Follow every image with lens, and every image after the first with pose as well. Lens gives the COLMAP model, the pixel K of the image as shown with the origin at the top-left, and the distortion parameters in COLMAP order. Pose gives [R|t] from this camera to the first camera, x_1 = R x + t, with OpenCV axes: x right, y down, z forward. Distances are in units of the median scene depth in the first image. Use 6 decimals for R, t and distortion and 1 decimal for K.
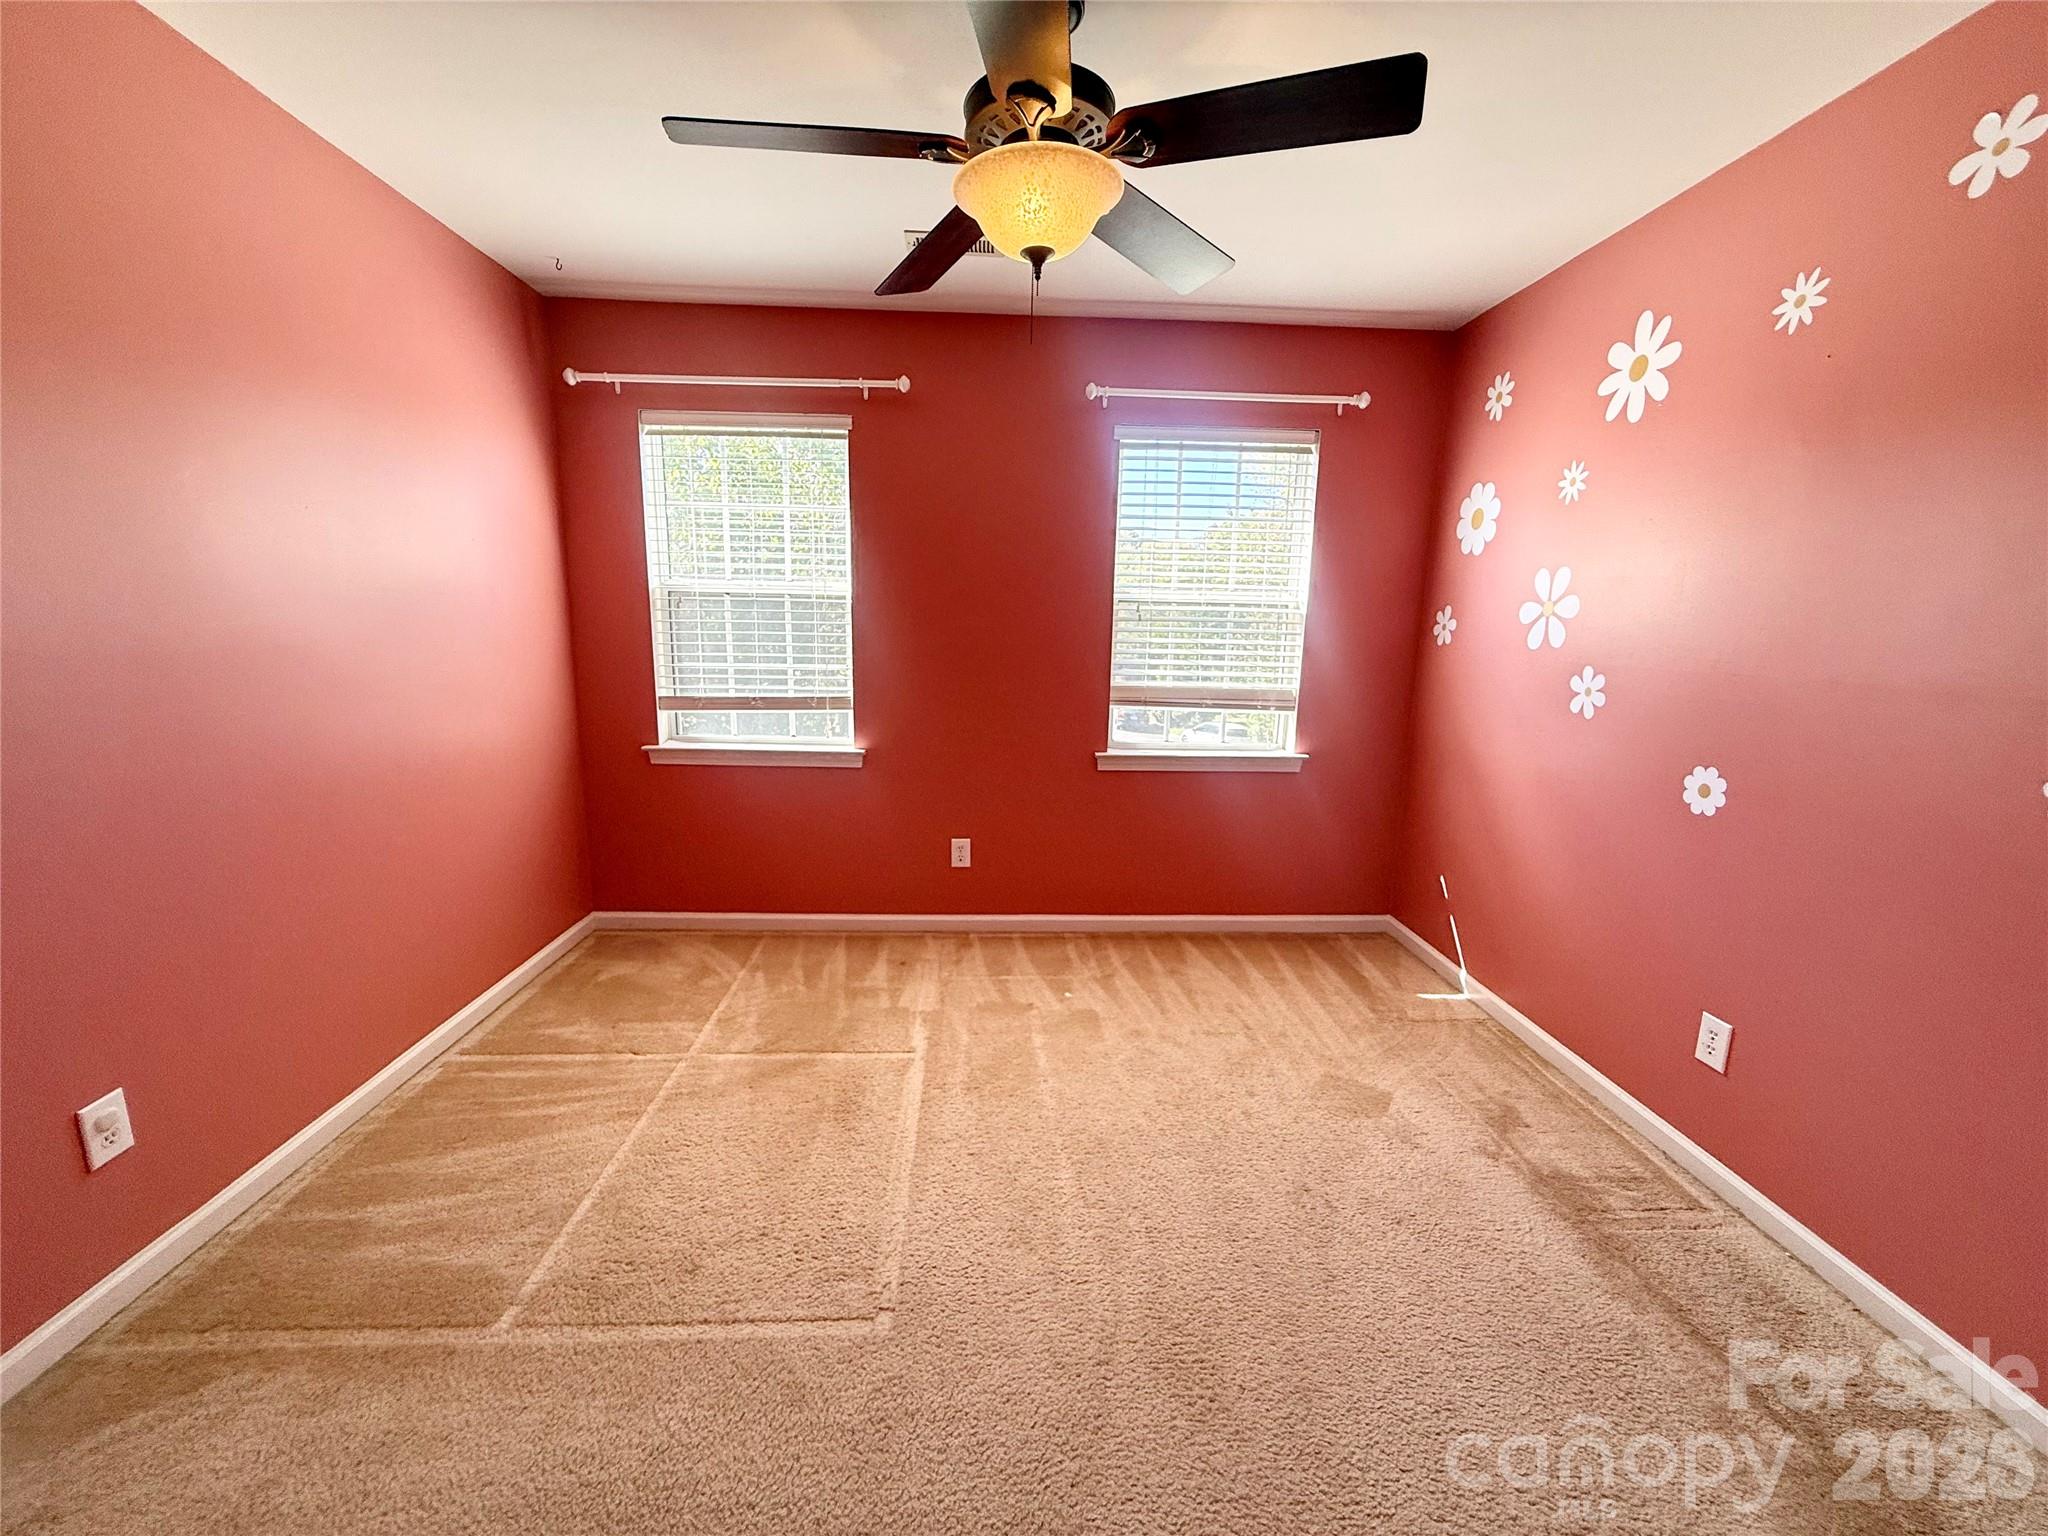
lens RADIAL K [[811.2, 0, 1021.8], [0, 811.2, 772.1], [0, 0, 1]] dist [-0.000721, -0.000331]
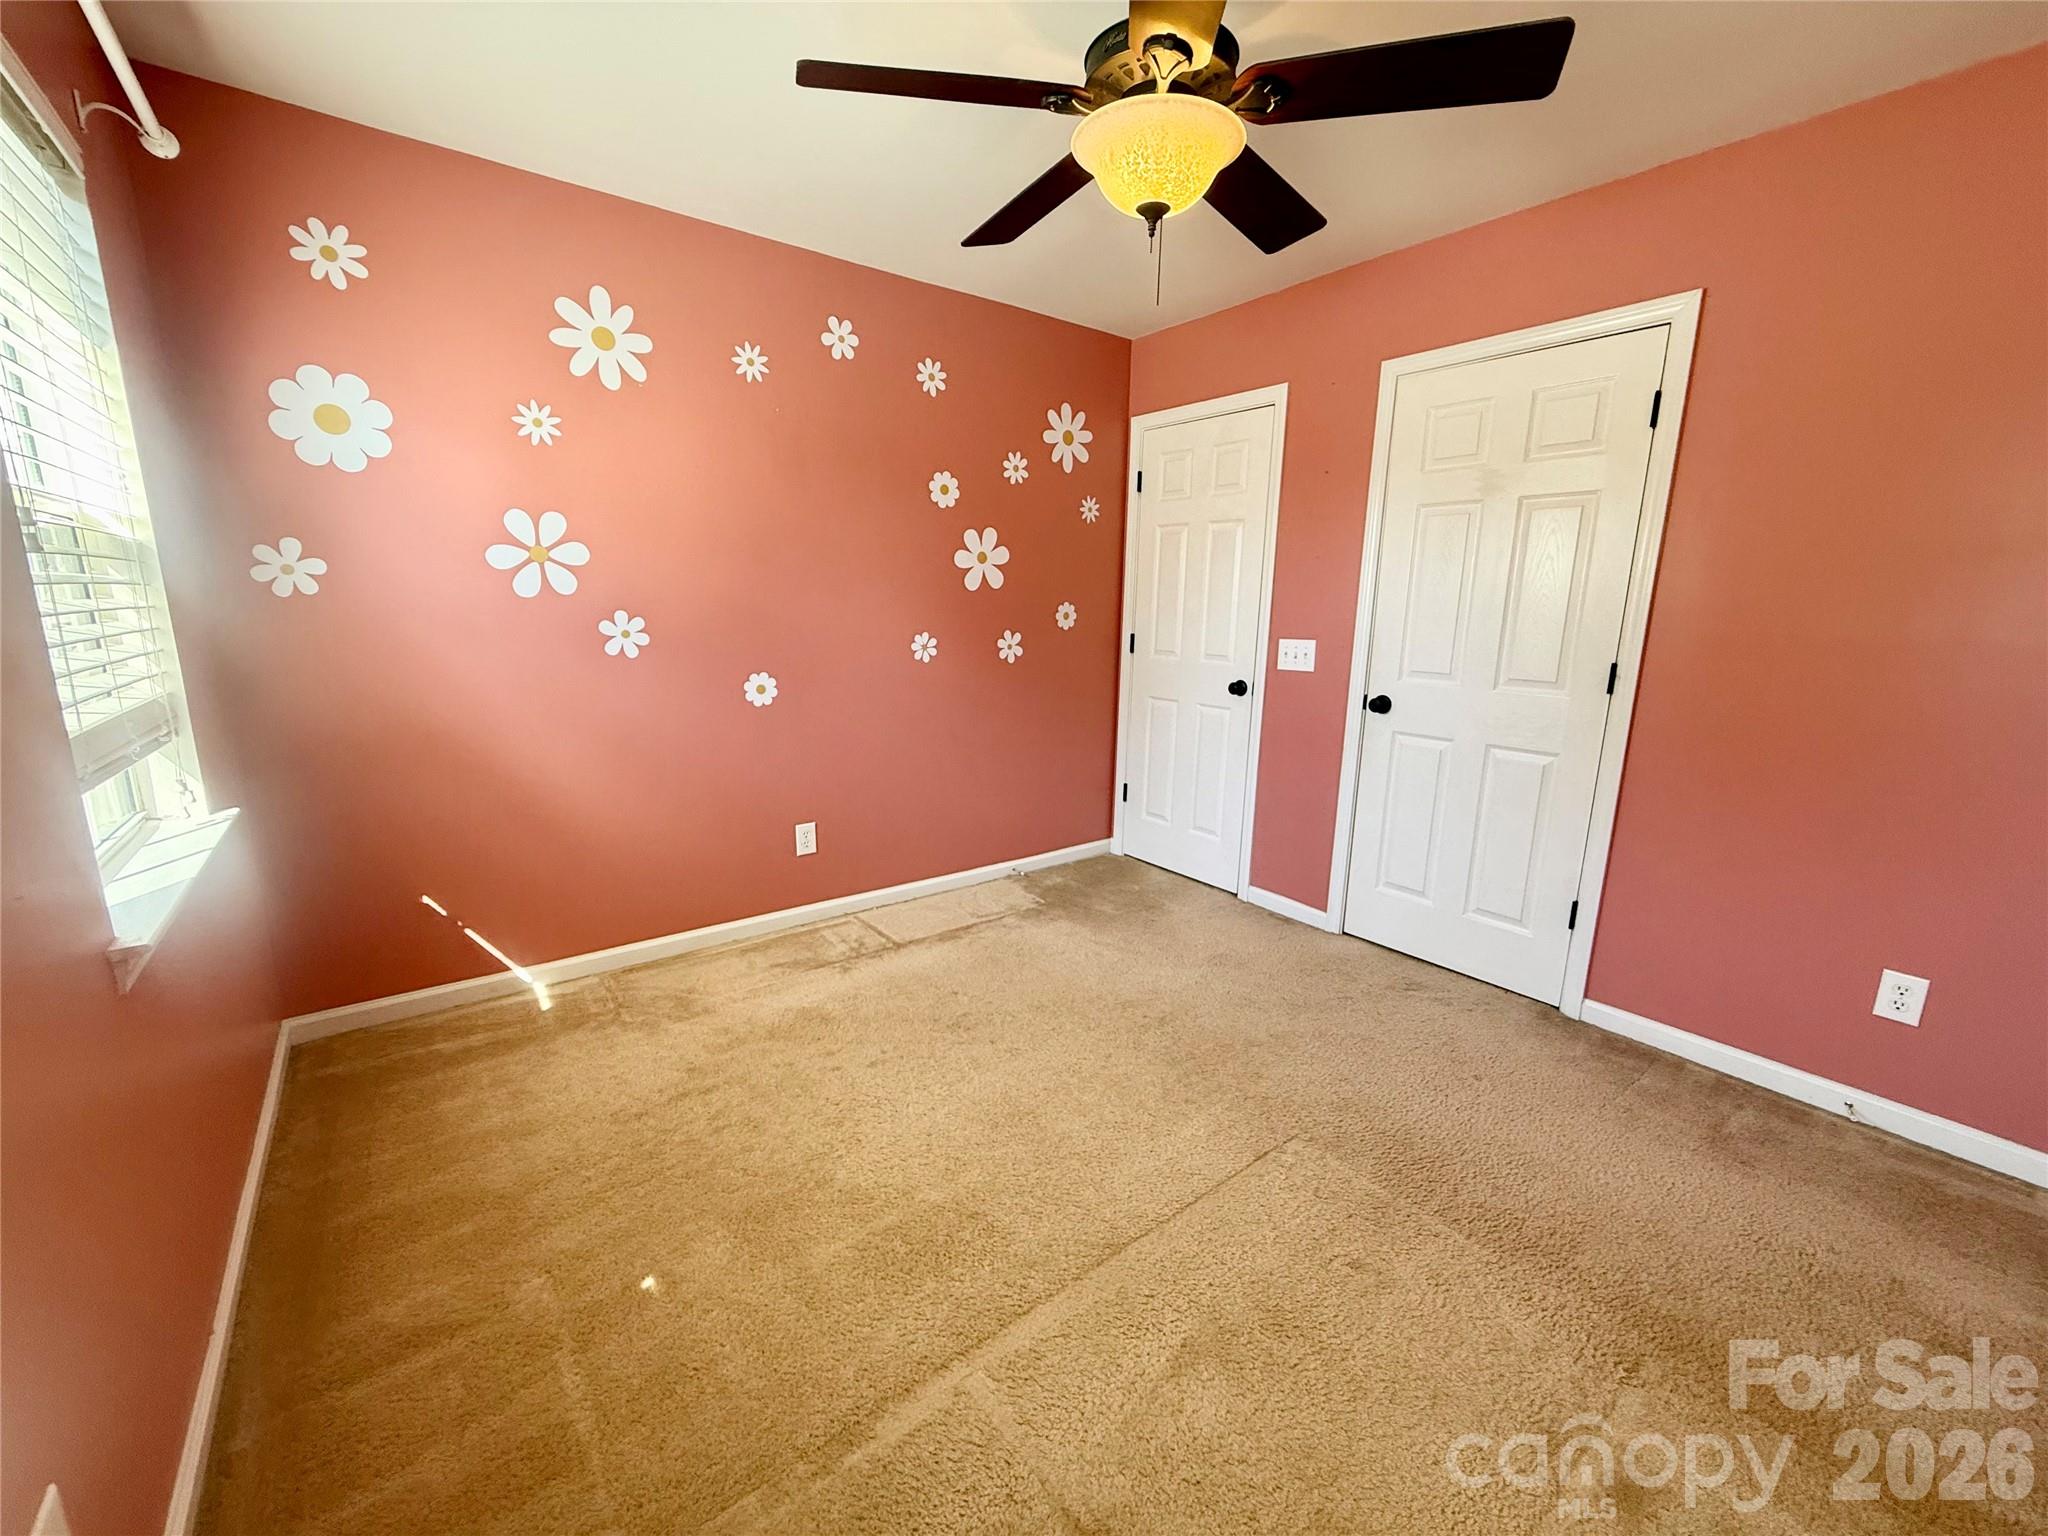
lens RADIAL K [[811.2, 0, 1020.0], [0, 811.2, 764.0], [0, 0, 1]] dist [-0.000721, -0.000331]
pose [[-0.570969, -0.197872, 0.796769, -0.515505], [0.123717, 0.938699, 0.321775, -0.218589], [-0.811596, 0.282297, -0.511488, 1.162846]]
